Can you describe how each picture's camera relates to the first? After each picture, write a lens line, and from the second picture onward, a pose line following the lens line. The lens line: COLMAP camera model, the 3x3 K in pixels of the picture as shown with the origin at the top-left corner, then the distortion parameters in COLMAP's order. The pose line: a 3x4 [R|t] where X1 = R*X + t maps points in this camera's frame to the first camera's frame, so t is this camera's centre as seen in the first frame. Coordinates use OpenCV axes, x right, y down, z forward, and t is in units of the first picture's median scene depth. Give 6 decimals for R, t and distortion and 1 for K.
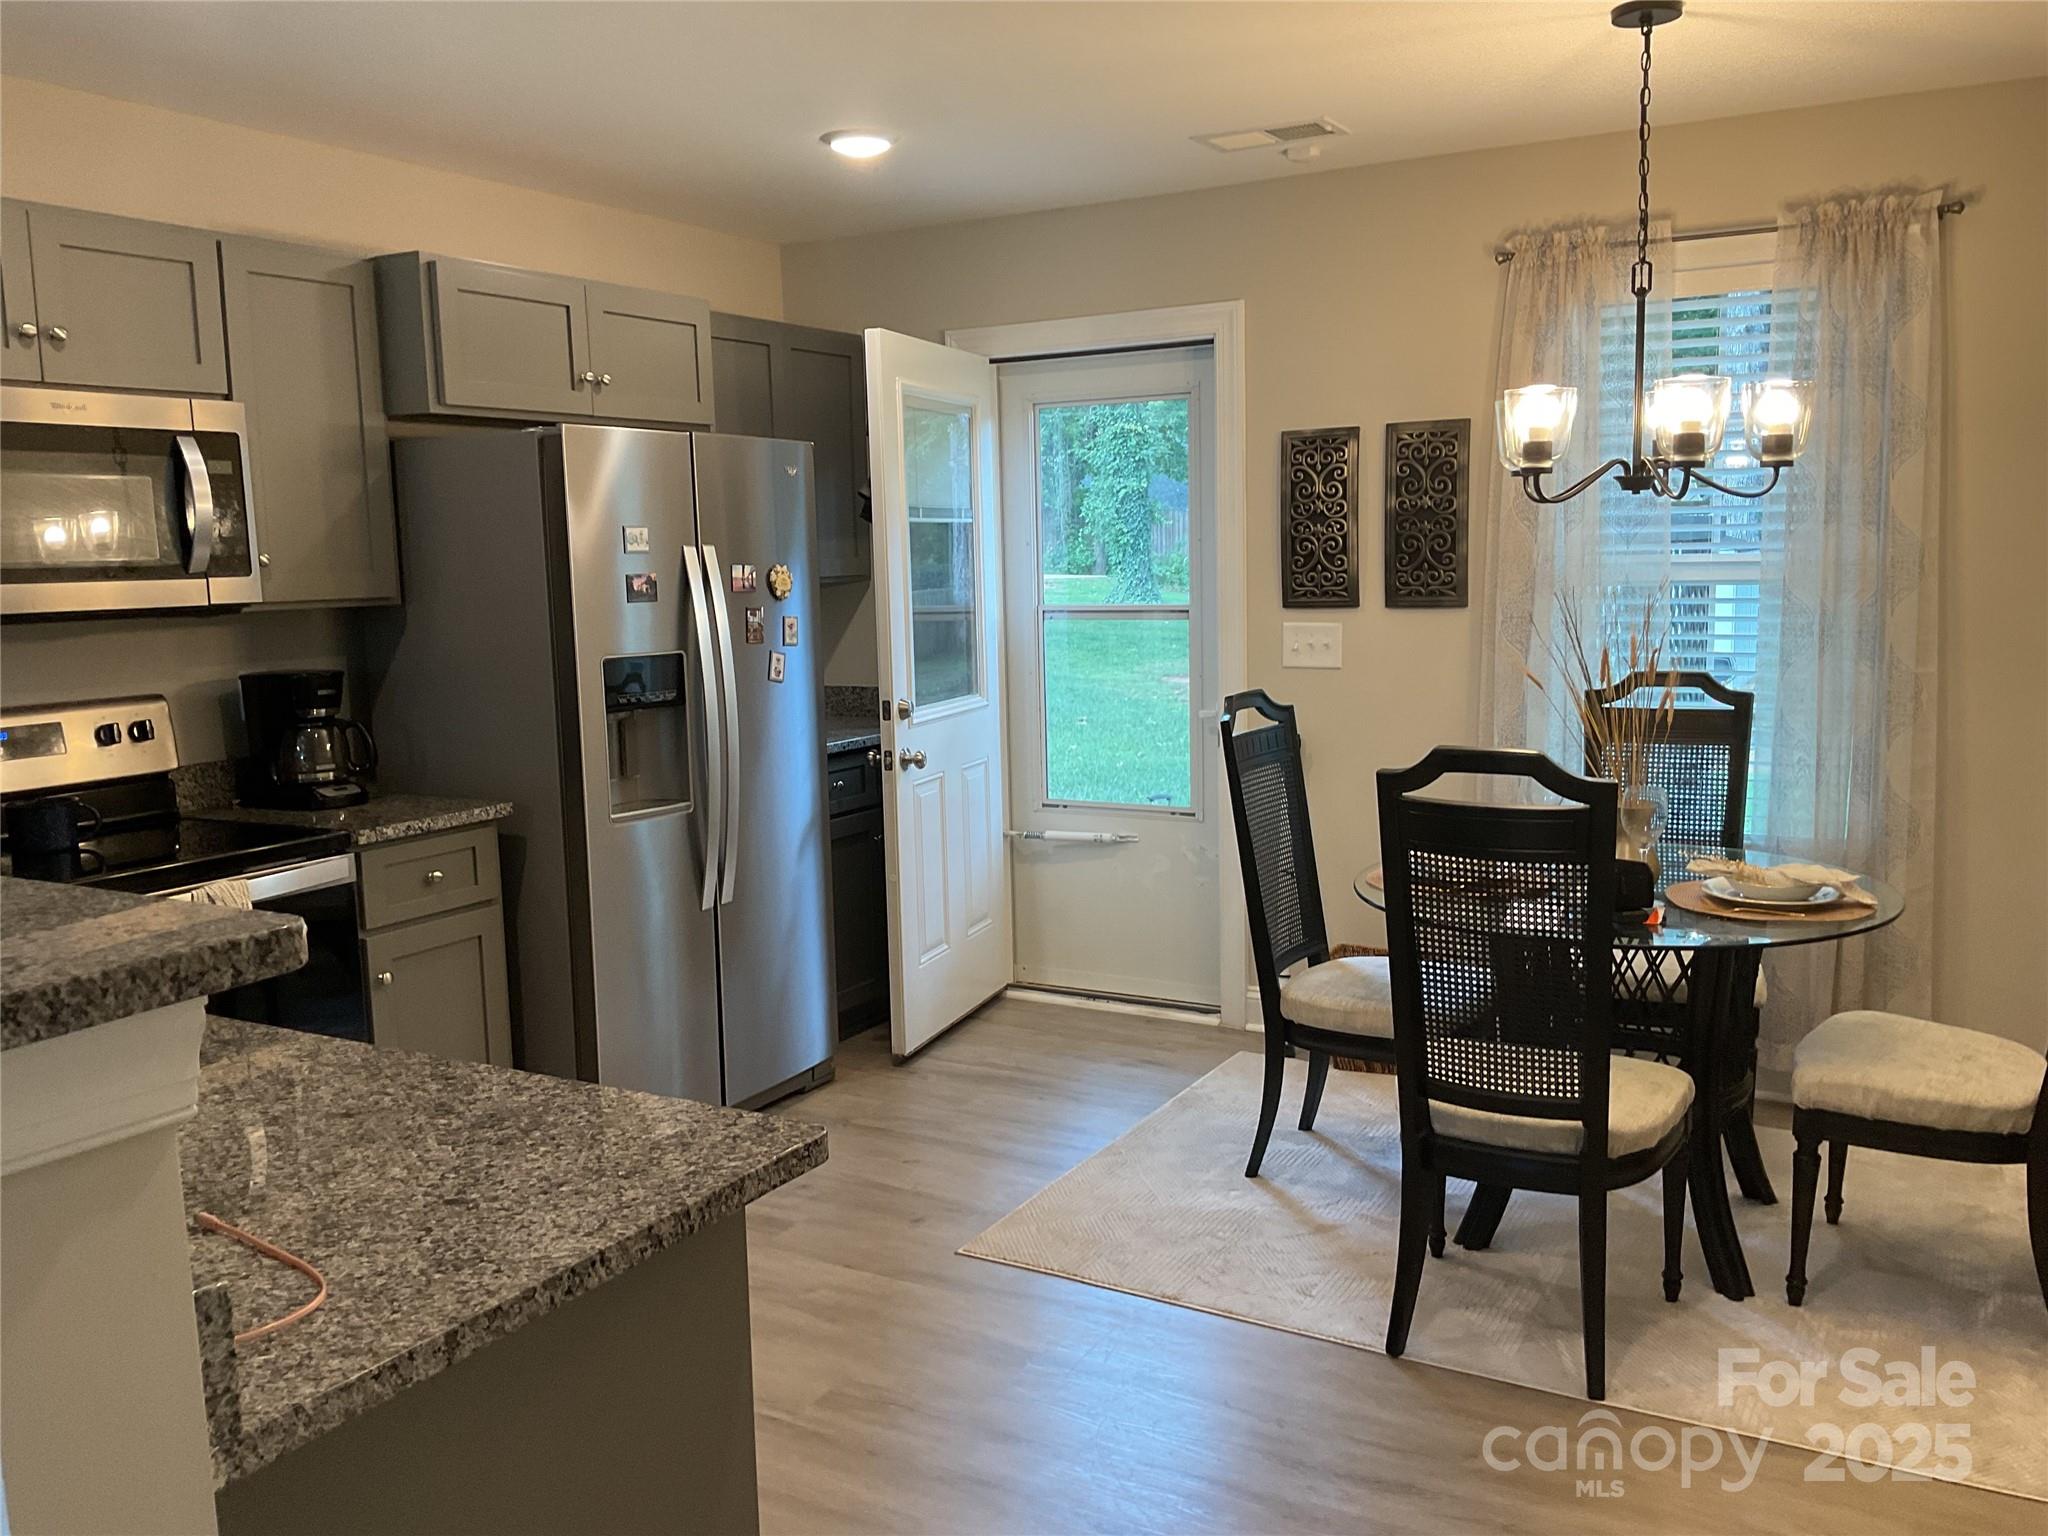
lens RADIAL K [[1726.4, 0, 1037.3], [0, 1726.4, 780.2], [0, 0, 1]] dist [0.090351, -0.173872]
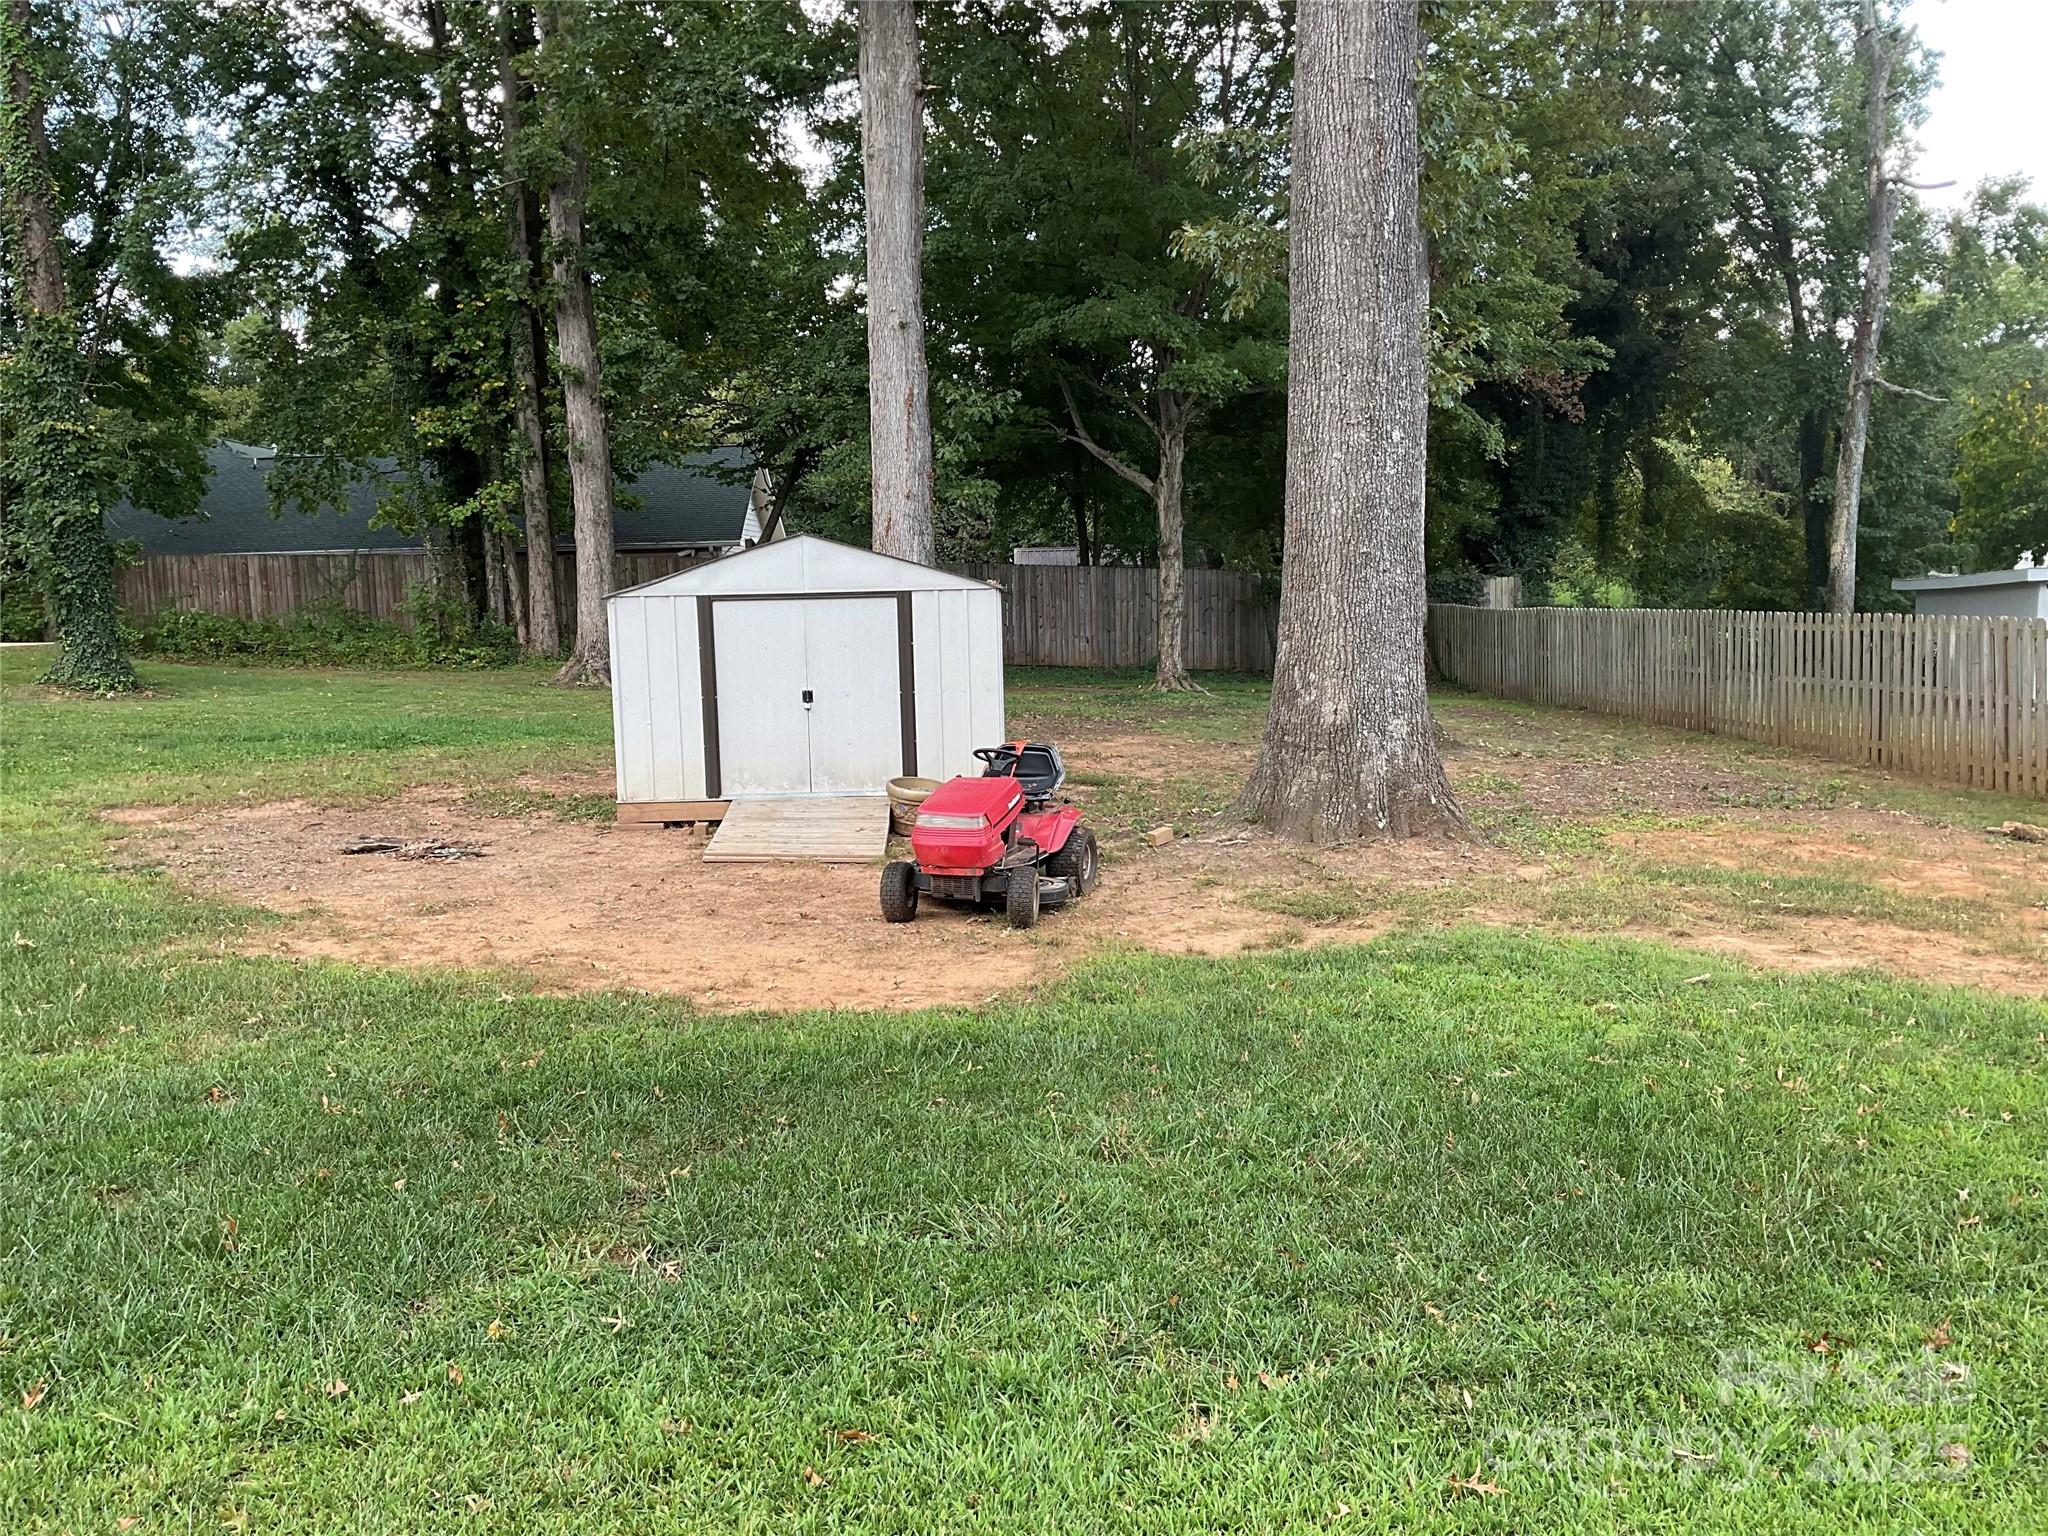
lens RADIAL K [[1726.4, 0, 1027.0], [0, 1726.4, 762.1], [0, 0, 1]] dist [0.090351, -0.173872]
pose [[0.868419, -0.058031, 0.492423, 0.035910], [0.079623, 0.996560, -0.022977, -0.024532], [-0.489396, 0.059162, 0.870053, 0.215035]]
